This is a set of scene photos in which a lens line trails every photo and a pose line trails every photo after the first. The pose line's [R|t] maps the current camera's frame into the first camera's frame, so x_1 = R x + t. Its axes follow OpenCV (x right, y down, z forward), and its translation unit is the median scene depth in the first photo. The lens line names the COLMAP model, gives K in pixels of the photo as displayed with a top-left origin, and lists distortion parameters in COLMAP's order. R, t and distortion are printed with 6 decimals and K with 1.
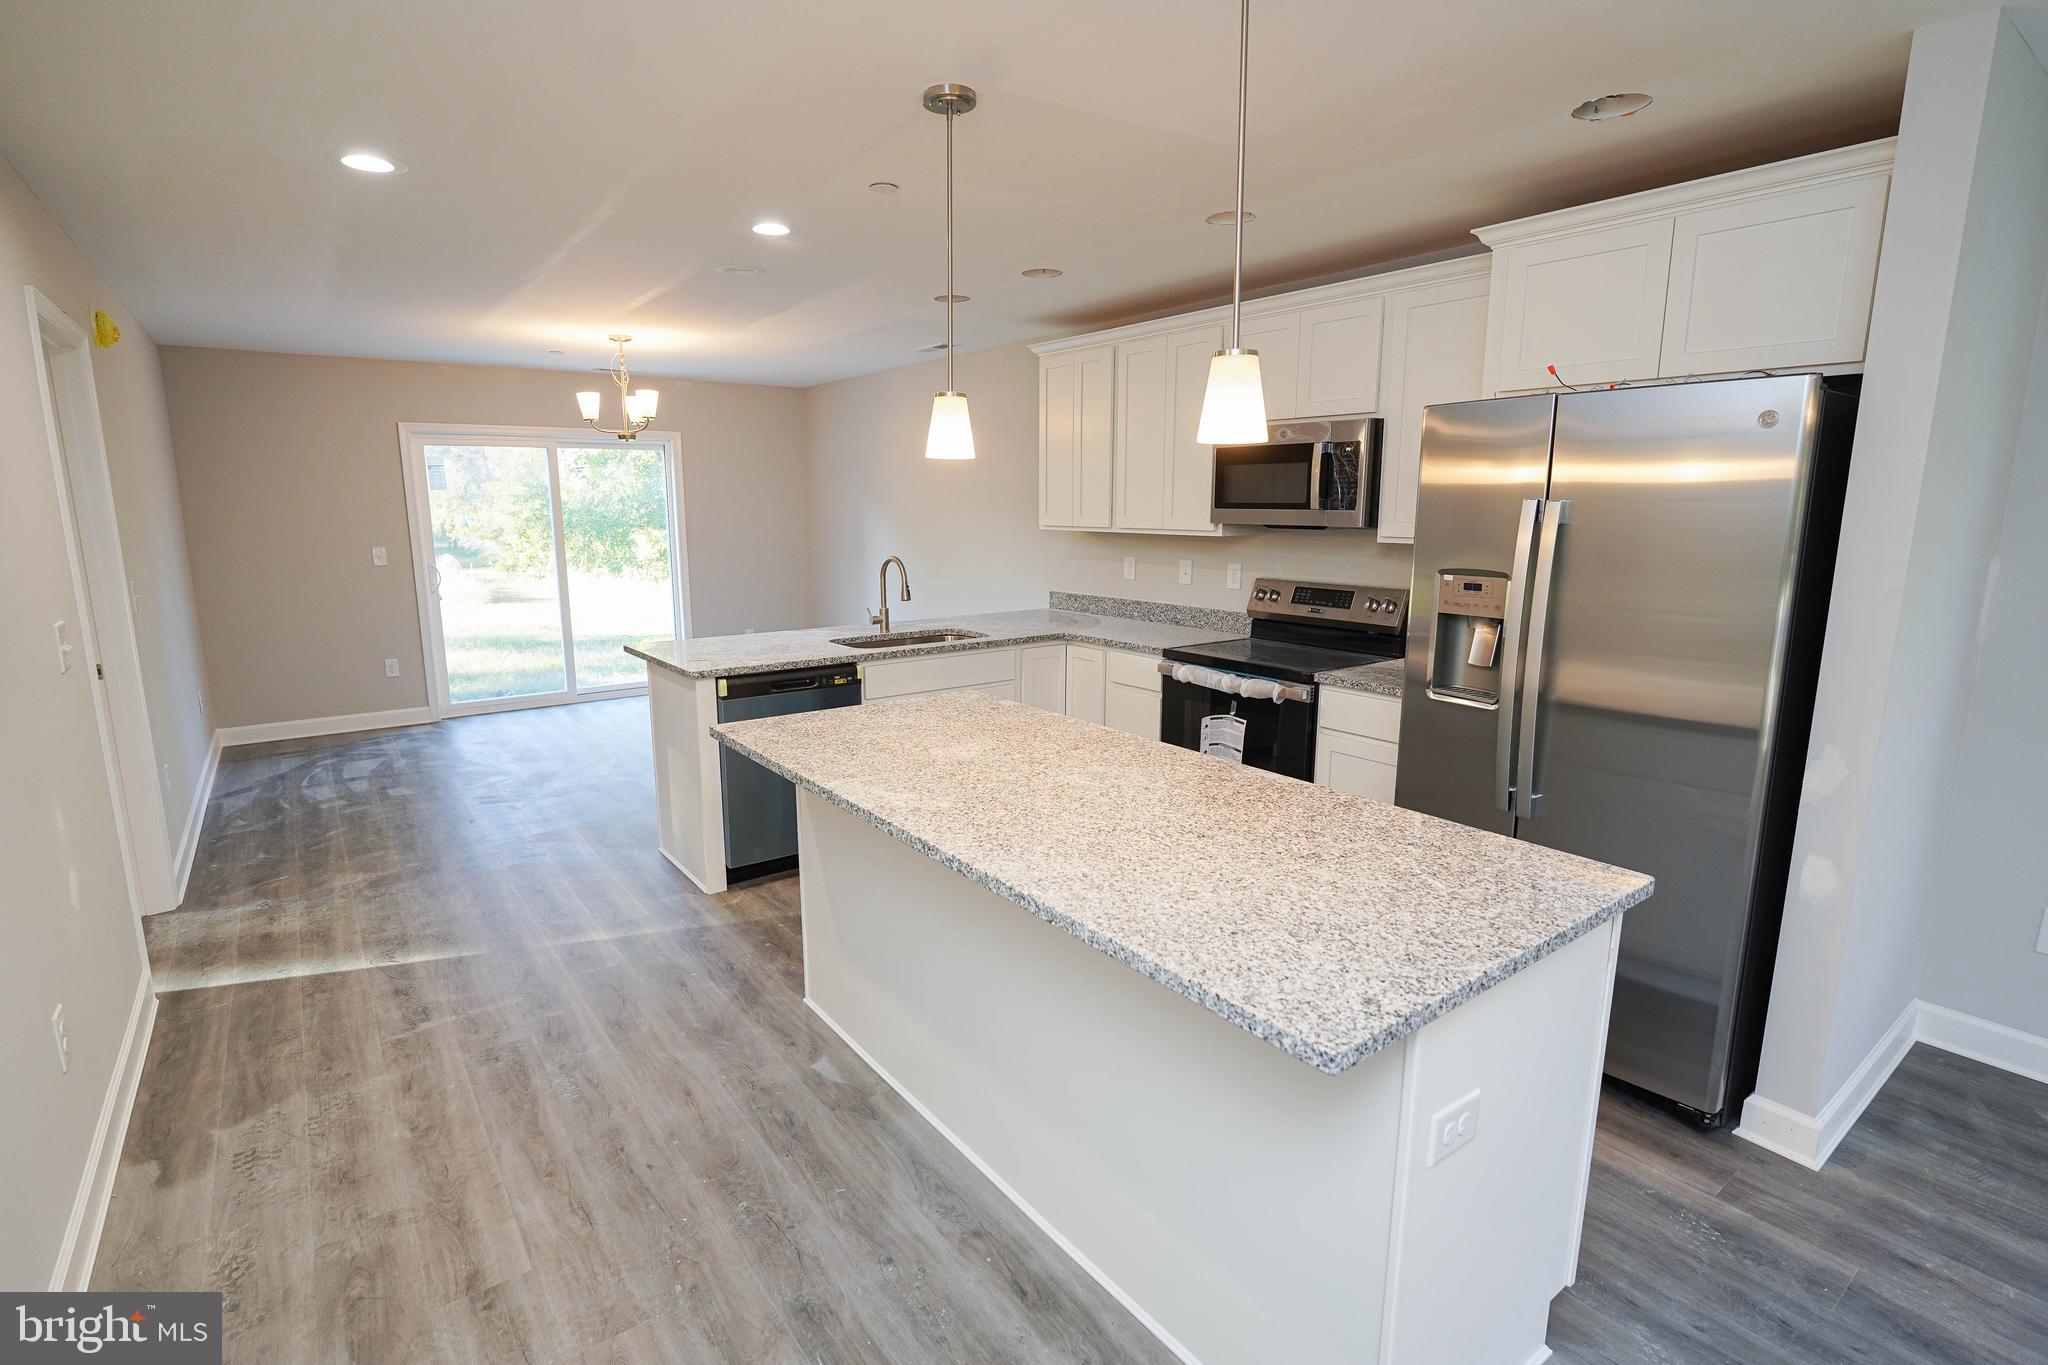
lens RADIAL K [[976.0, 0, 1007.2], [0, 976.0, 681.3], [0, 0, 1]] dist [-0.012065, -0.000342]
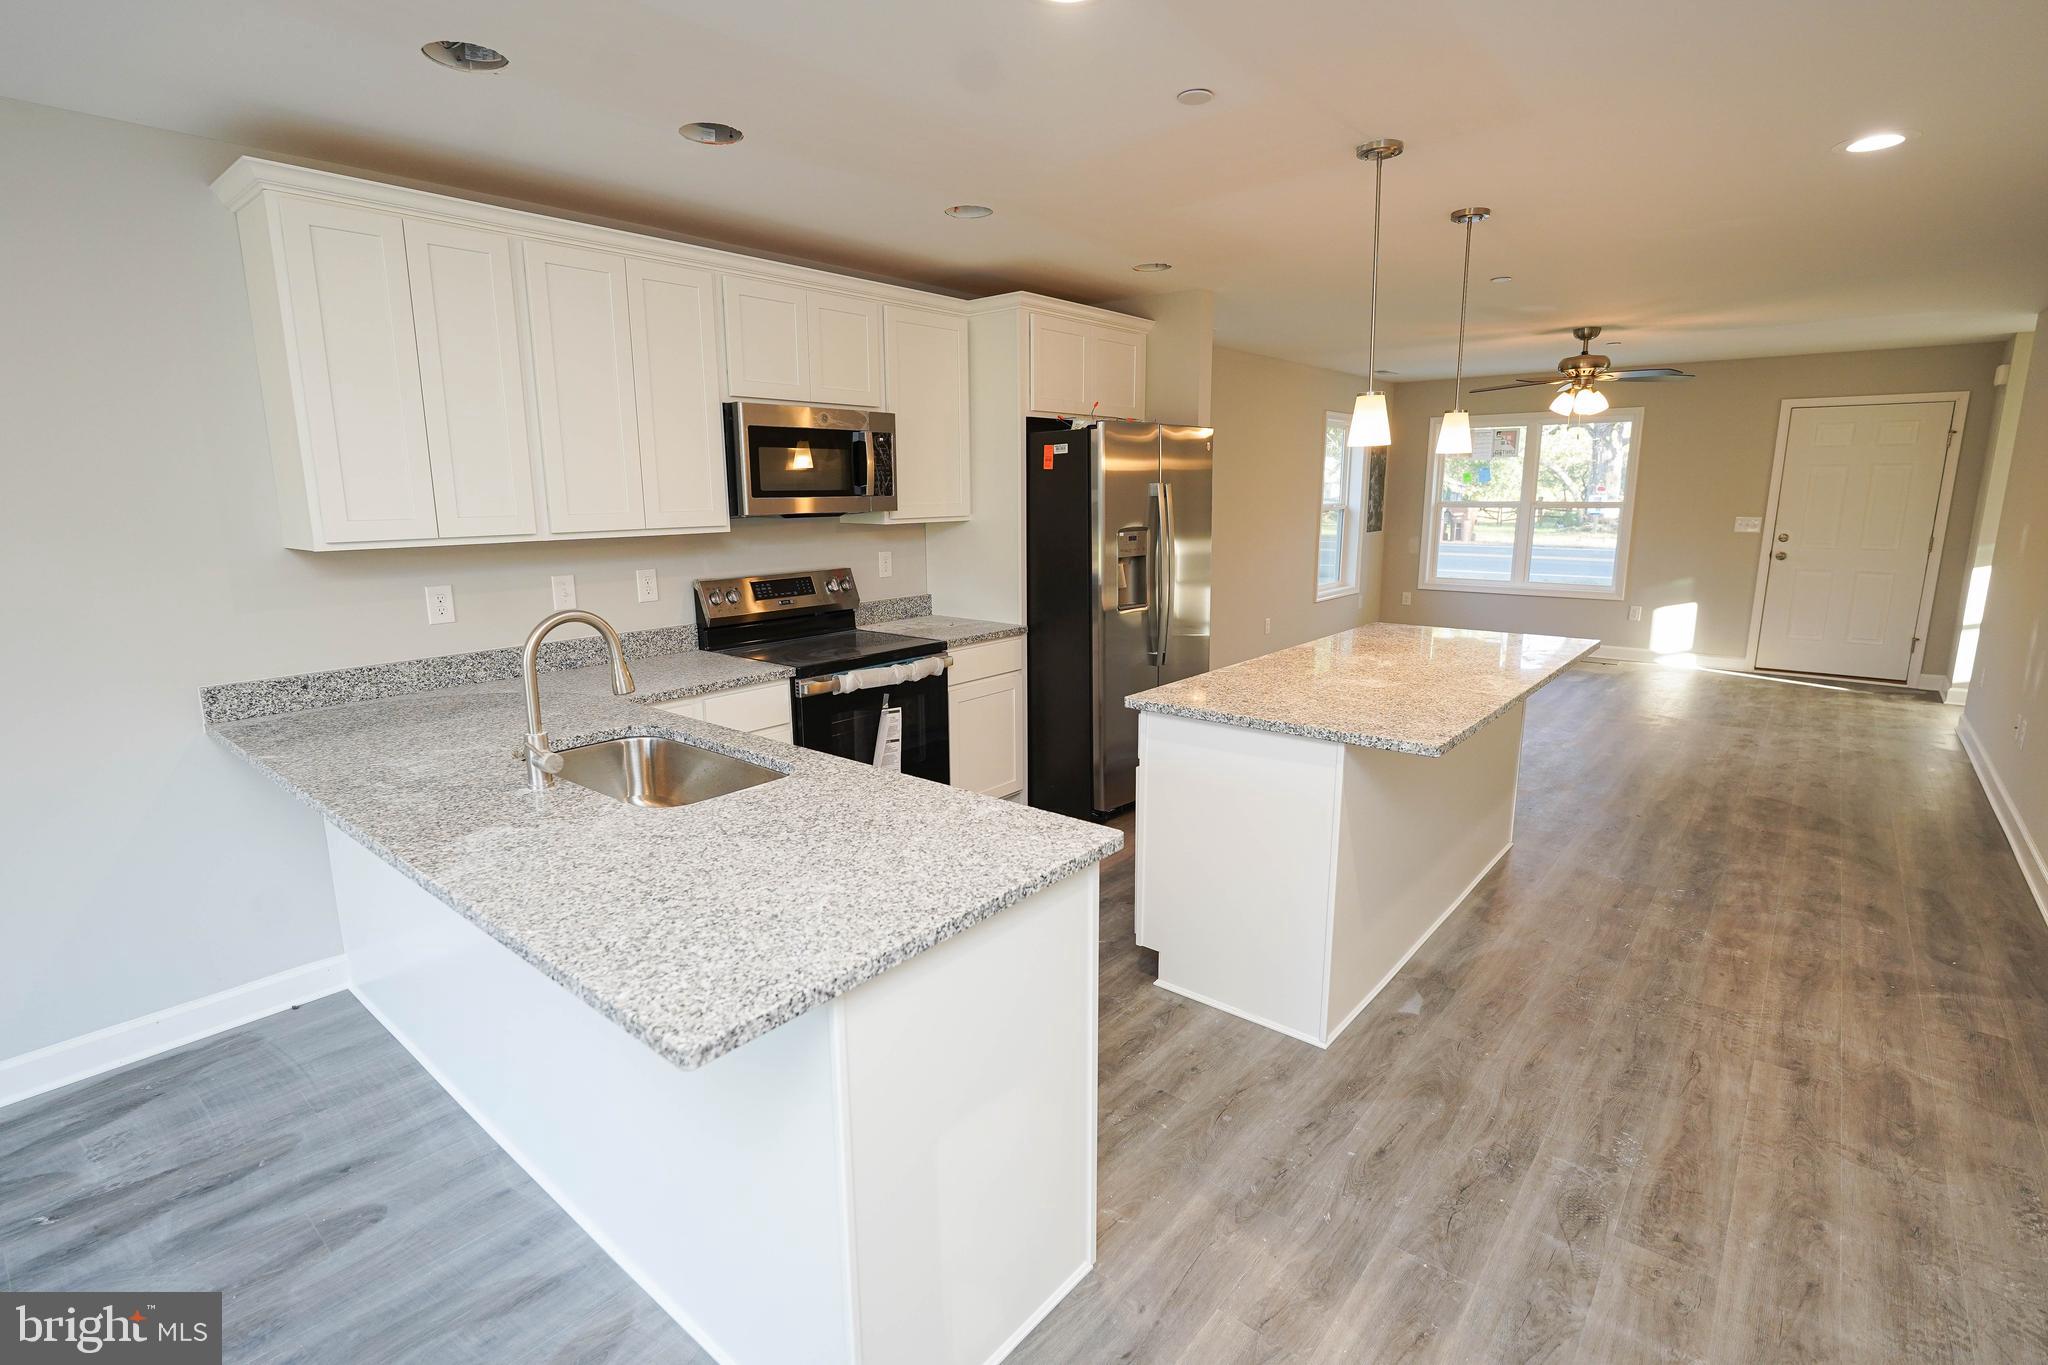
lens RADIAL K [[964.3, 0, 1005.4], [0, 964.3, 682.0], [0, 0, 1]] dist [-0.011282, 0.000541]
pose [[-0.226484, -0.189812, 0.955341, -0.967424], [0.188163, 0.953826, 0.234119, -0.263222], [-0.955667, 0.232784, -0.180310, 1.437330]]
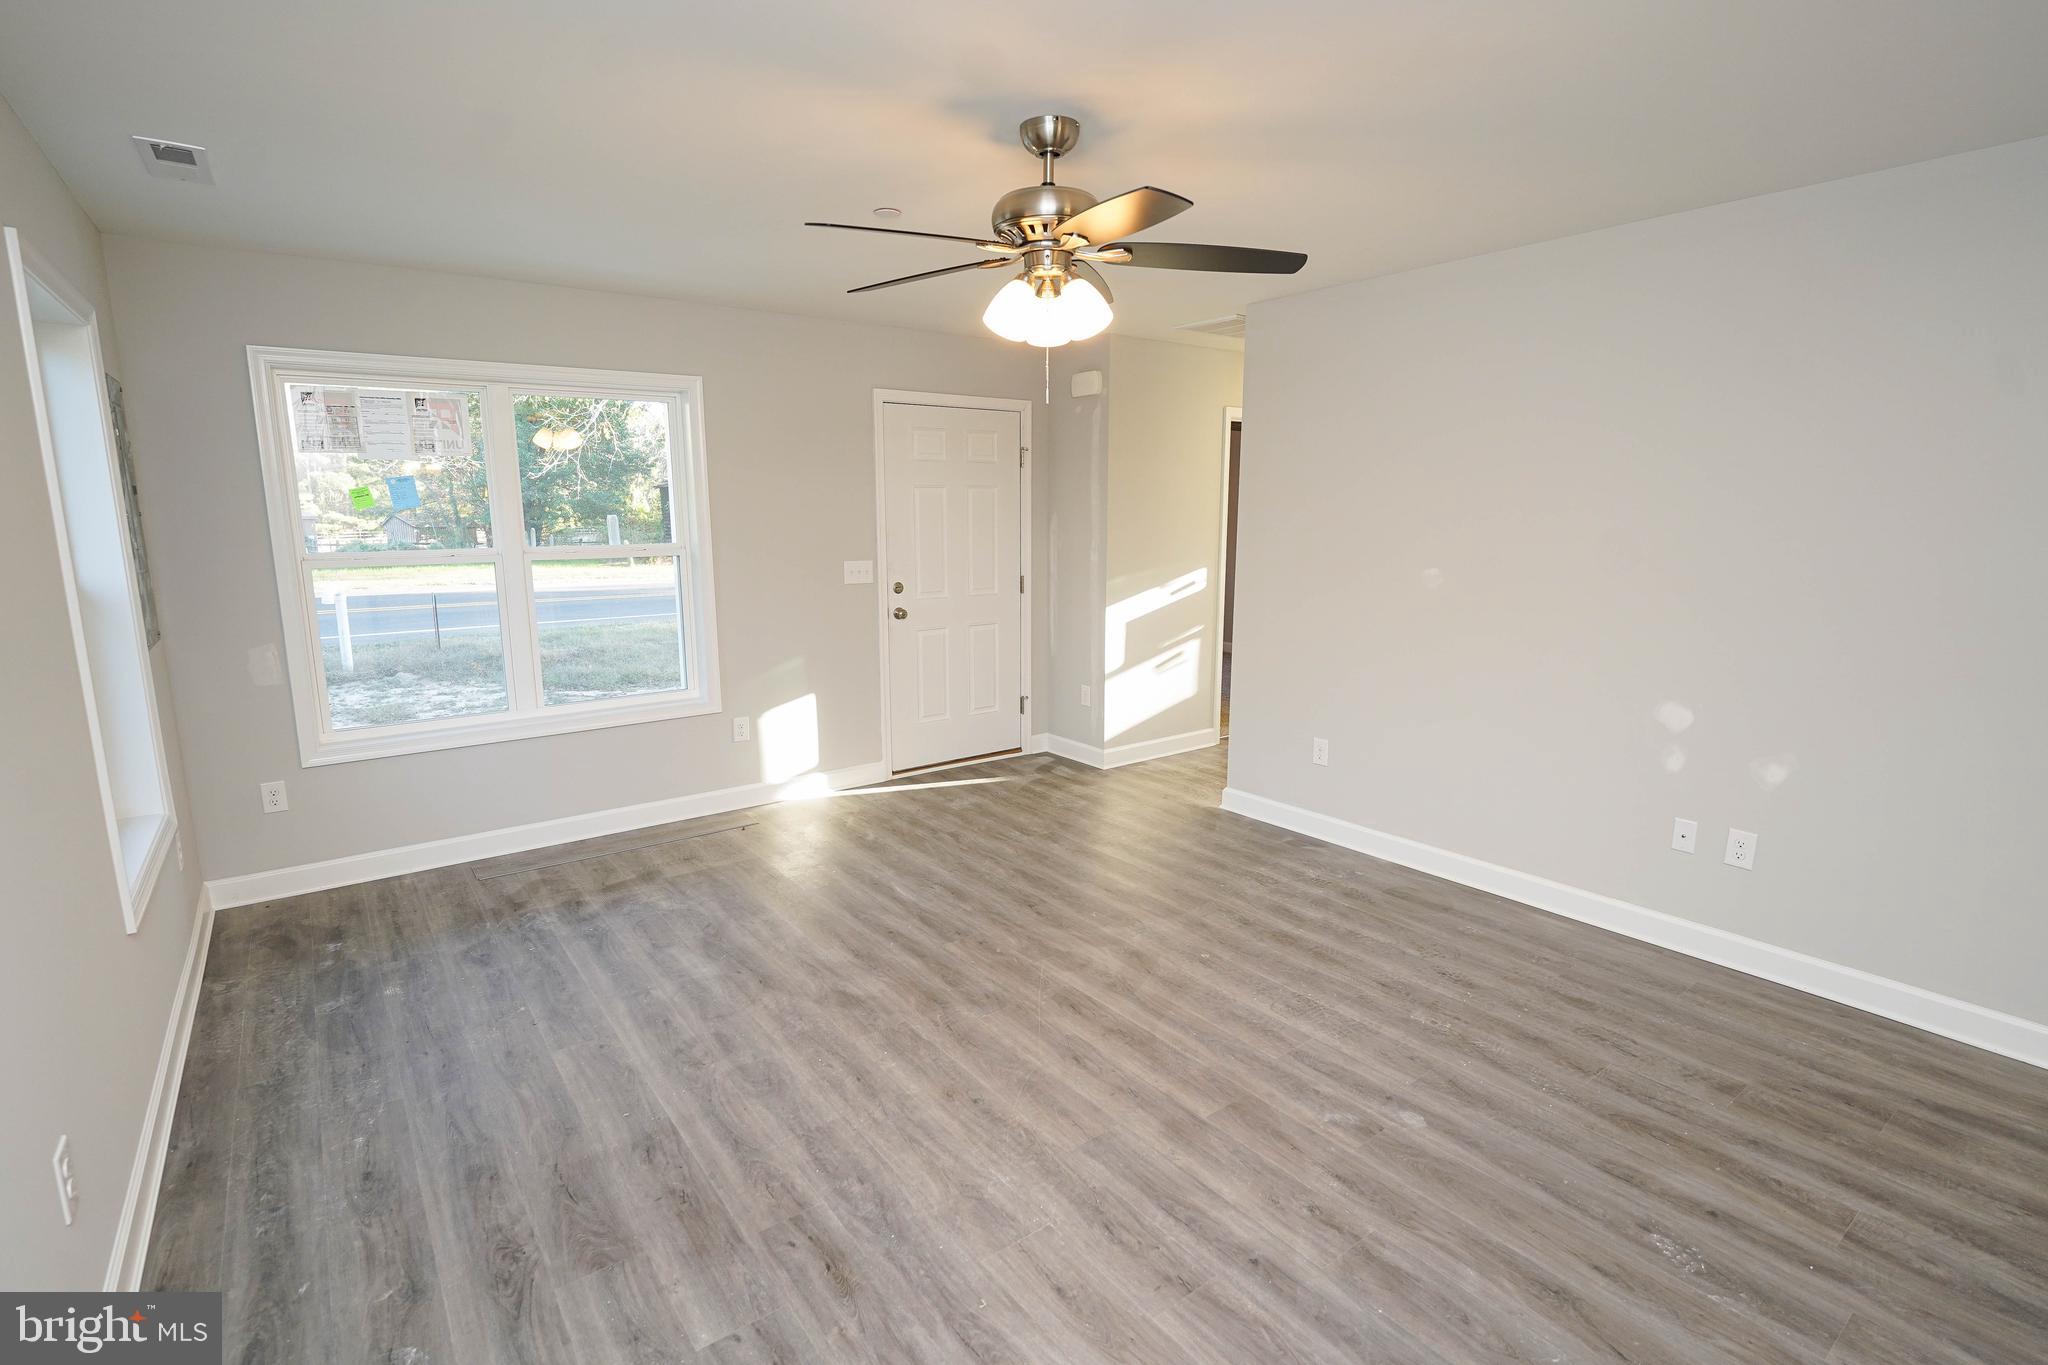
lens RADIAL K [[961.0, 0, 1006.6], [0, 961.0, 683.4], [0, 0, 1]] dist [-0.012399, -0.000326]
pose [[-0.999983, 0.005077, 0.002768, 0.913976], [0.005731, 0.933917, 0.357443, -0.113489], [-0.000771, 0.357453, -0.933931, 0.629803]]
